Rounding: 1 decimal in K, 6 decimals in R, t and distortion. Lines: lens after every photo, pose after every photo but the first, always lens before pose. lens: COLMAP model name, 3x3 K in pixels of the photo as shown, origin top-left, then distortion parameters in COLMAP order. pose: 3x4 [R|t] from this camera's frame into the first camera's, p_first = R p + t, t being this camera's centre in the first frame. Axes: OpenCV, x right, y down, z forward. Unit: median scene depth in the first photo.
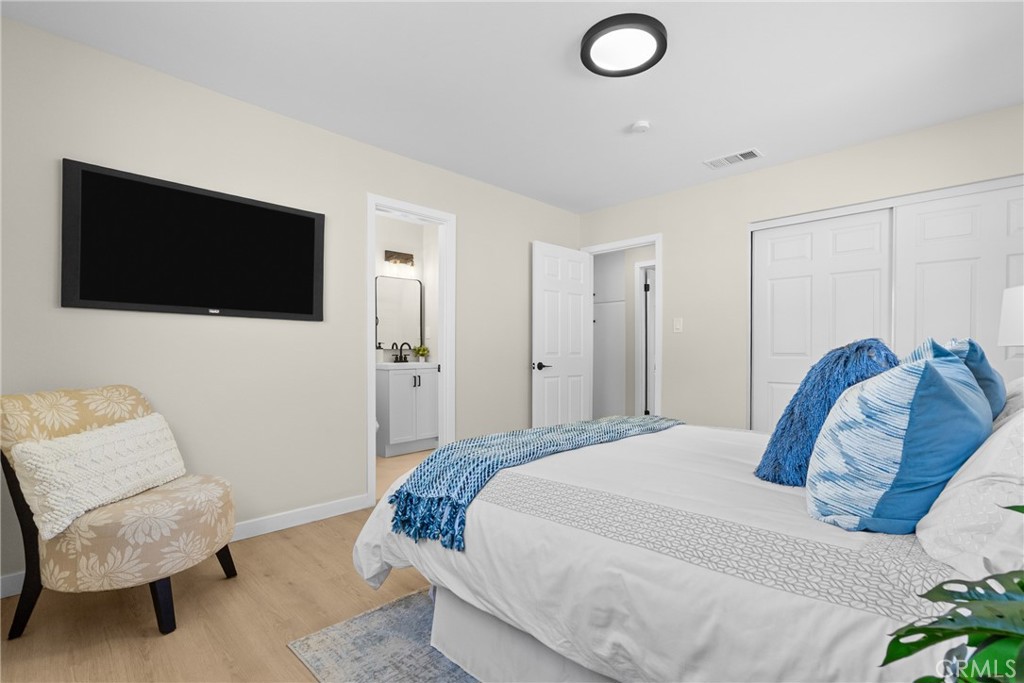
lens RADIAL K [[462.2, 0, 522.4], [0, 462.2, 344.0], [0, 0, 1]] dist [-0.001517, -0.000078]
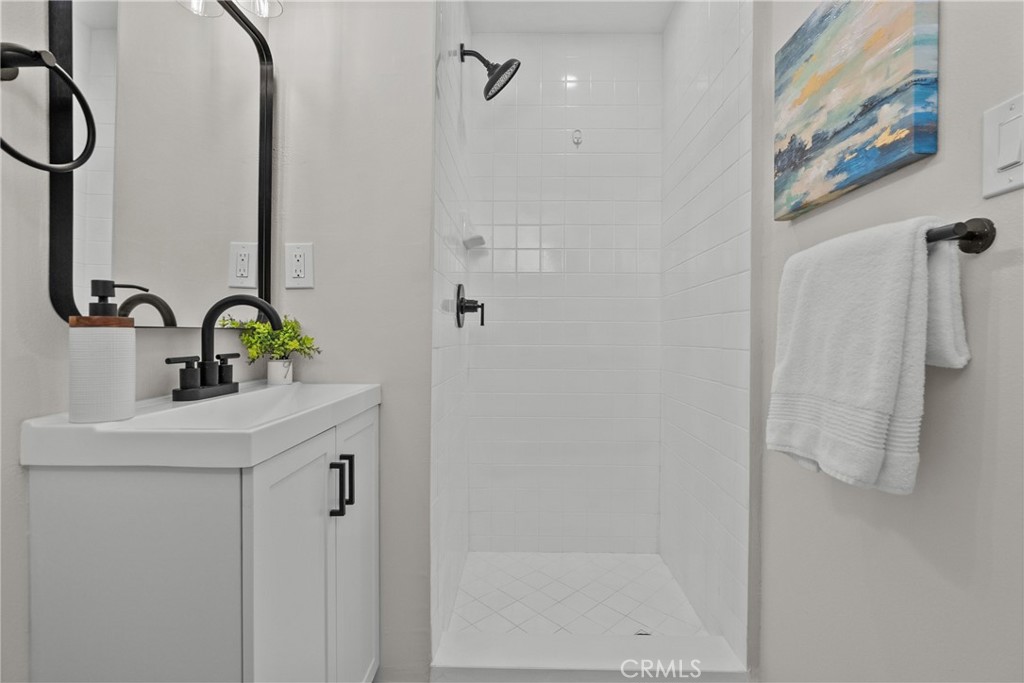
lens RADIAL K [[459.0, 0, 513.9], [0, 459.0, 344.0], [0, 0, 1]] dist [-0.002824, -0.000196]
pose [[0.727879, -0.002136, 0.685702, -0.299425], [-0.018783, 0.999558, 0.023052, 0.010849], [-0.685448, -0.029658, 0.727517, 0.763845]]
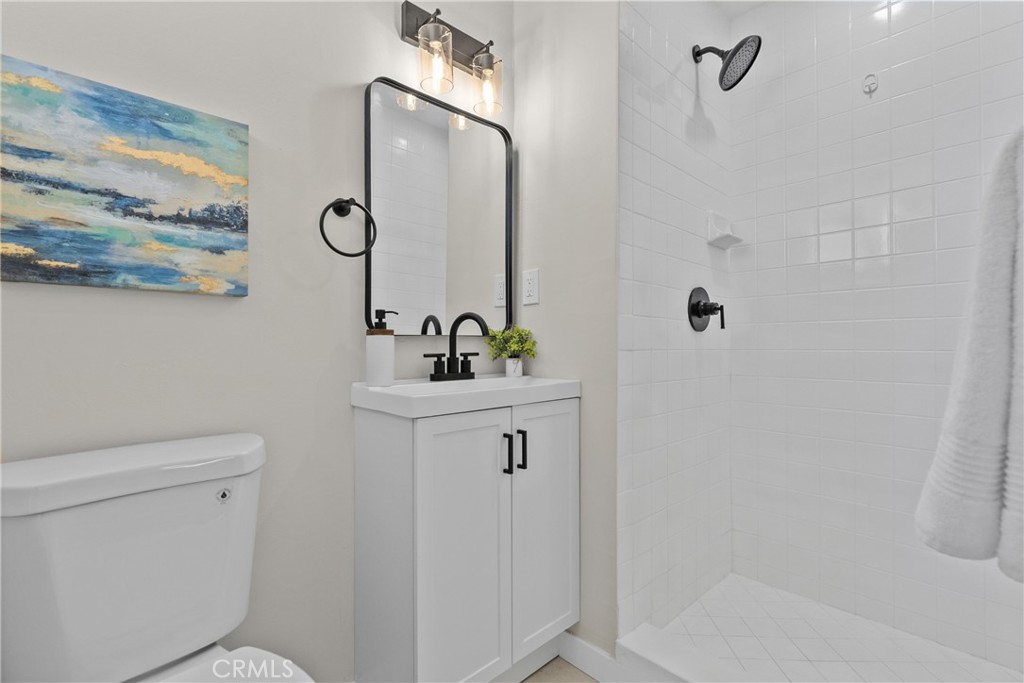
lens RADIAL K [[462.2, 0, 522.4], [0, 462.2, 344.0], [0, 0, 1]] dist [-0.001517, -0.000078]
pose [[0.999510, 0.002508, -0.031207, -0.206557], [-0.002191, 0.999946, 0.010207, 0.013393], [0.031231, -0.010134, 0.999461, 0.695390]]
